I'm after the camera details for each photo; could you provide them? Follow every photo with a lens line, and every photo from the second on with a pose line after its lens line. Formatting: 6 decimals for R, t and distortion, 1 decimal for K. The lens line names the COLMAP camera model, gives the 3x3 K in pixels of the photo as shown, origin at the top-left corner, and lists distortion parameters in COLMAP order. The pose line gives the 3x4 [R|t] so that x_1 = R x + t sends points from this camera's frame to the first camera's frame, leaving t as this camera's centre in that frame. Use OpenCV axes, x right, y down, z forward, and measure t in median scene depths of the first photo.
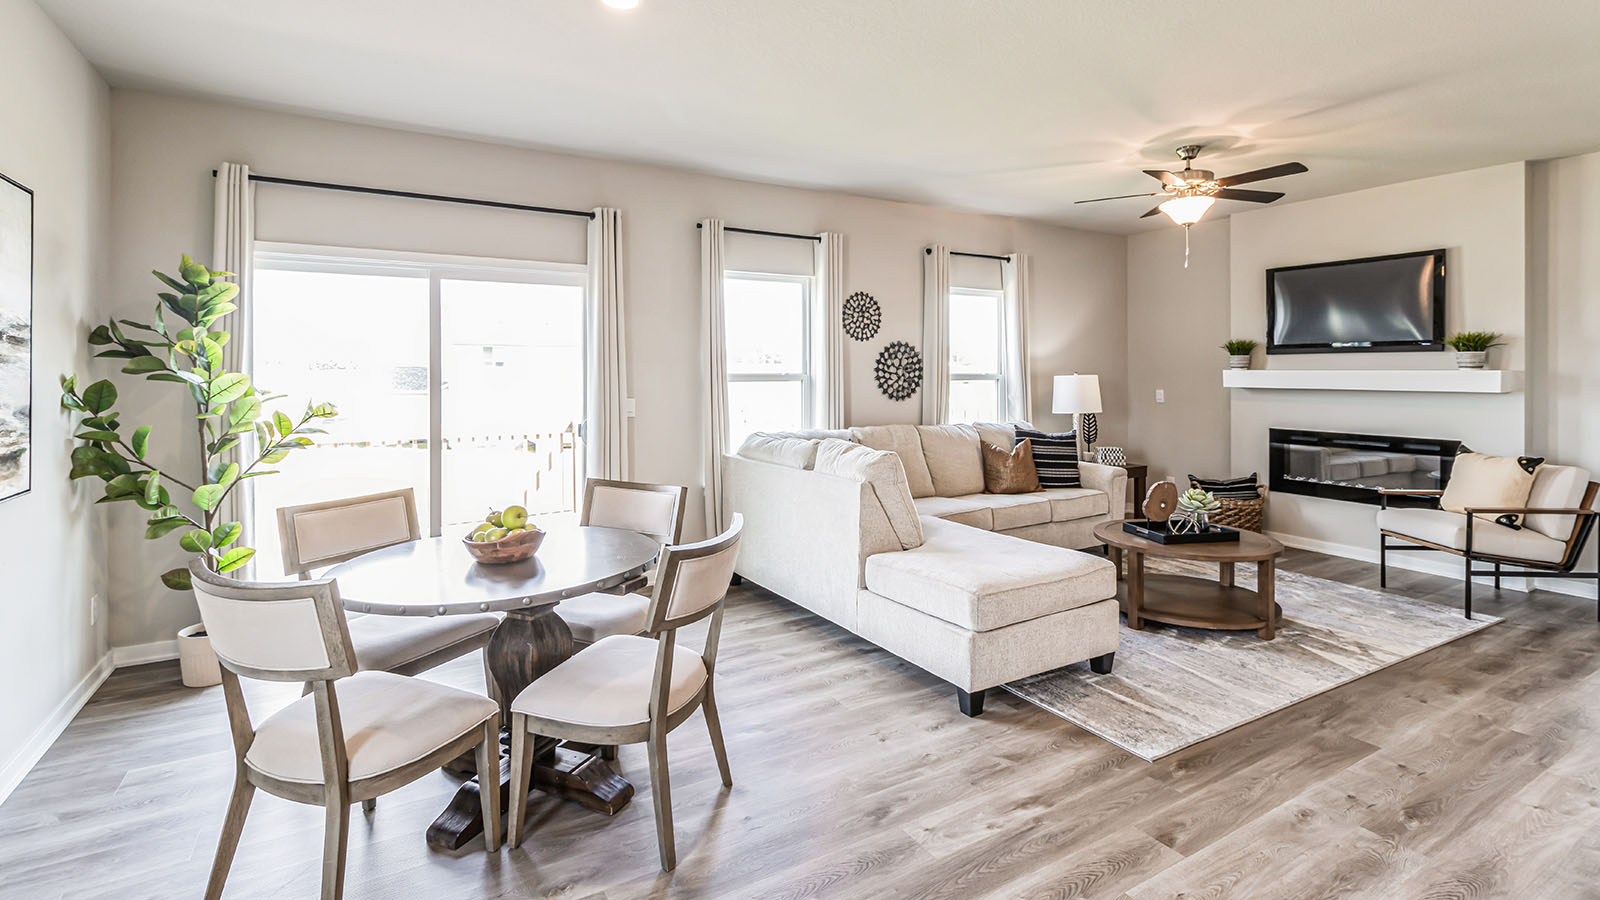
lens RADIAL K [[753.4, 0, 794.7], [0, 753.4, 367.3], [0, 0, 1]] dist [0.004263, 0.000880]
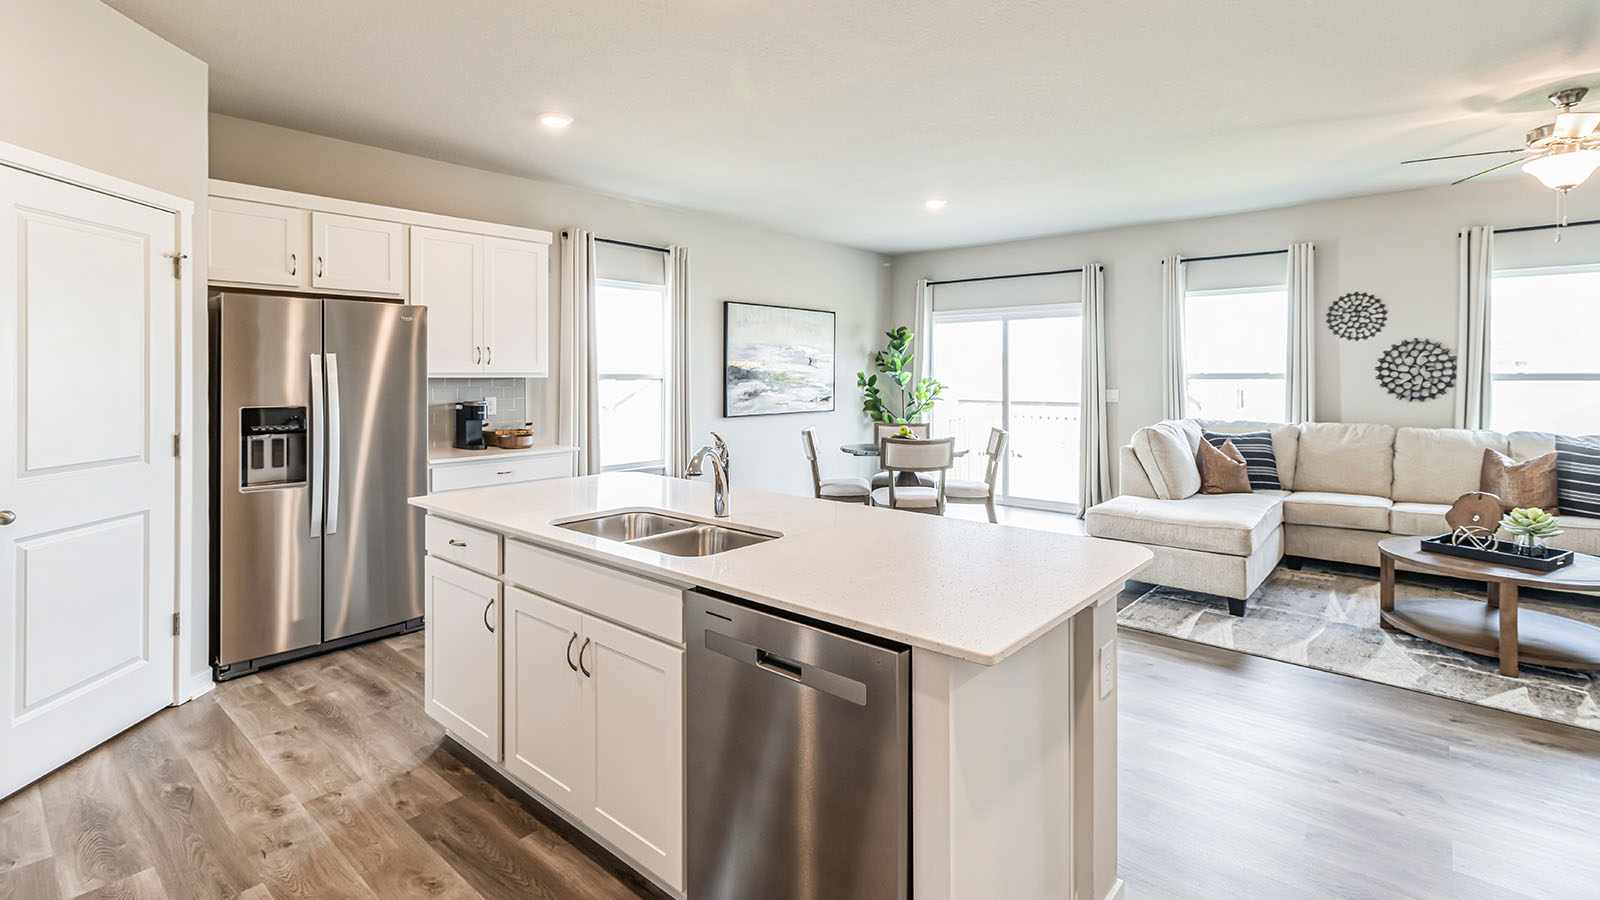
lens RADIAL K [[751.1, 0, 797.6], [0, 751.1, 371.5], [0, 0, 1]] dist [0.002101, 0.000534]
pose [[0.300294, -0.000017, -0.953847, 0.871186], [0.007509, 0.999969, 0.002346, -0.001183], [0.953817, -0.007866, 0.300285, -0.022279]]
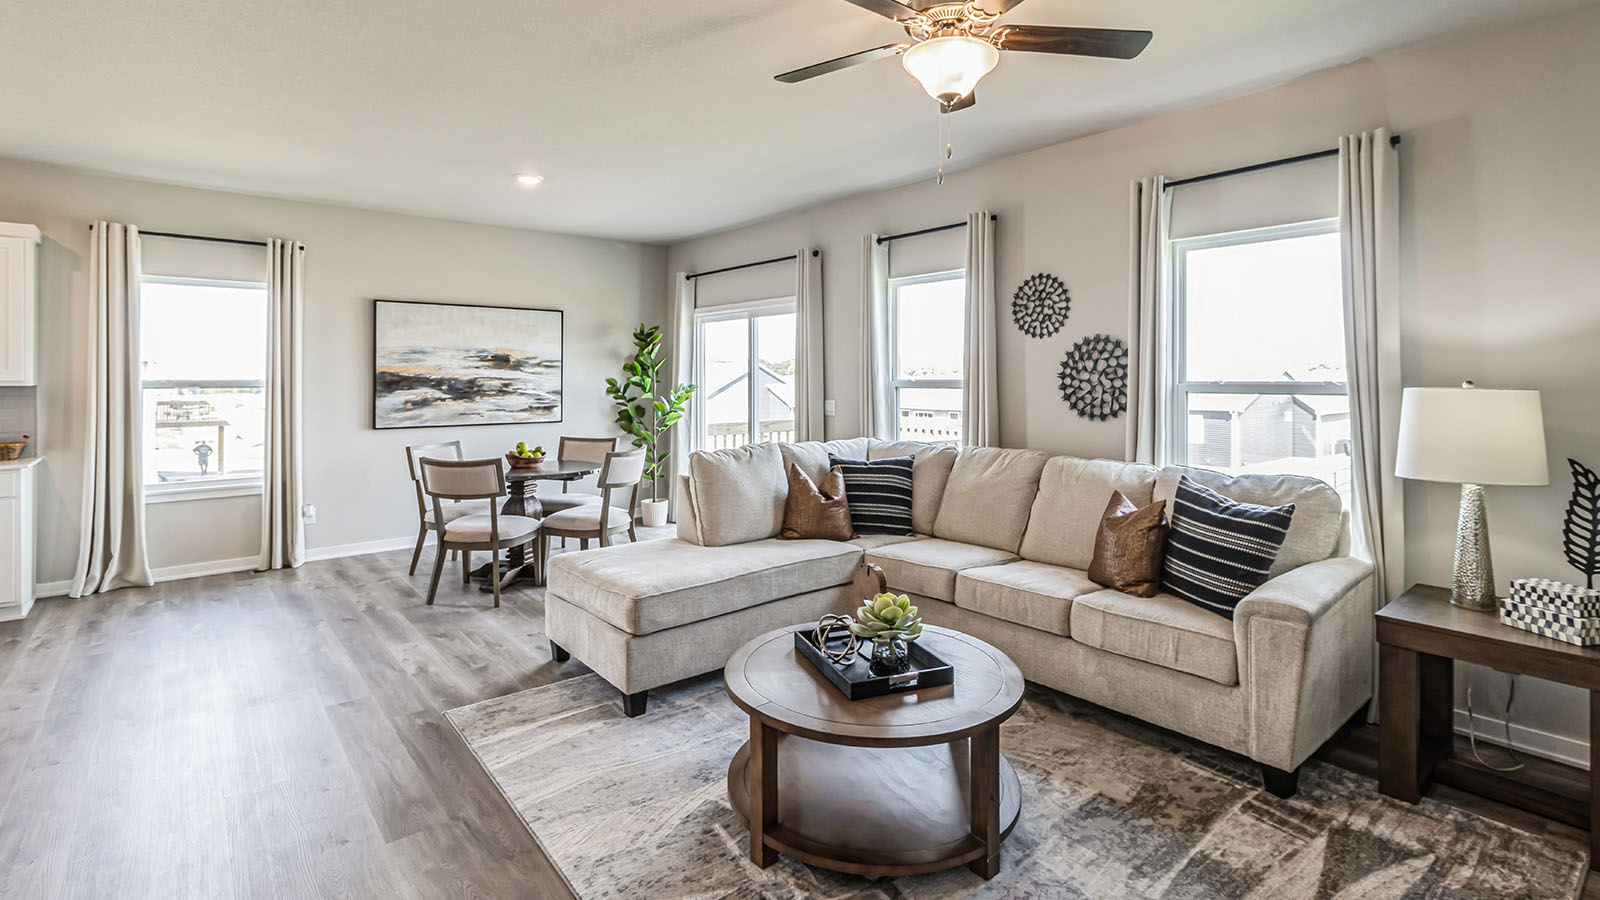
lens RADIAL K [[751.1, 0, 797.6], [0, 751.1, 371.5], [0, 0, 1]] dist [0.002101, 0.000534]
pose [[0.149711, -0.003114, -0.988725, 0.844369], [0.008106, 0.999965, -0.001922, -0.001655], [0.988697, -0.007727, 0.149731, 0.676541]]
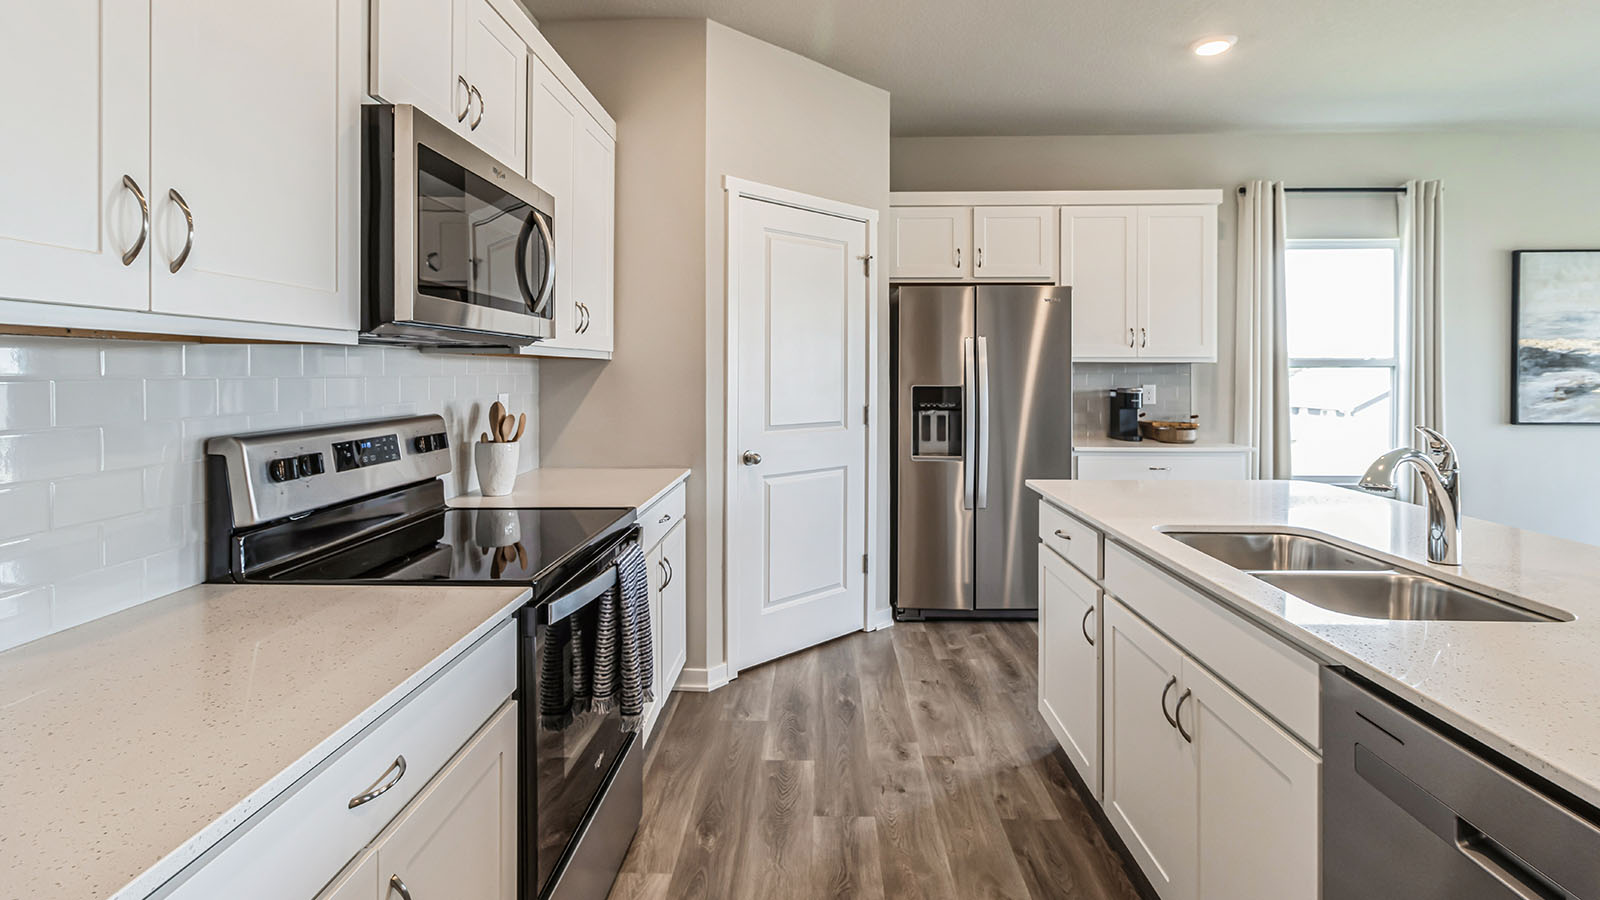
lens RADIAL K [[751.1, 0, 797.6], [0, 751.1, 371.5], [0, 0, 1]] dist [0.002101, 0.000534]
pose [[-0.545961, 0.001188, -0.837810, 0.787523], [0.006232, 0.999977, -0.002643, 0.015431], [0.837787, -0.006665, -0.545956, 0.024797]]
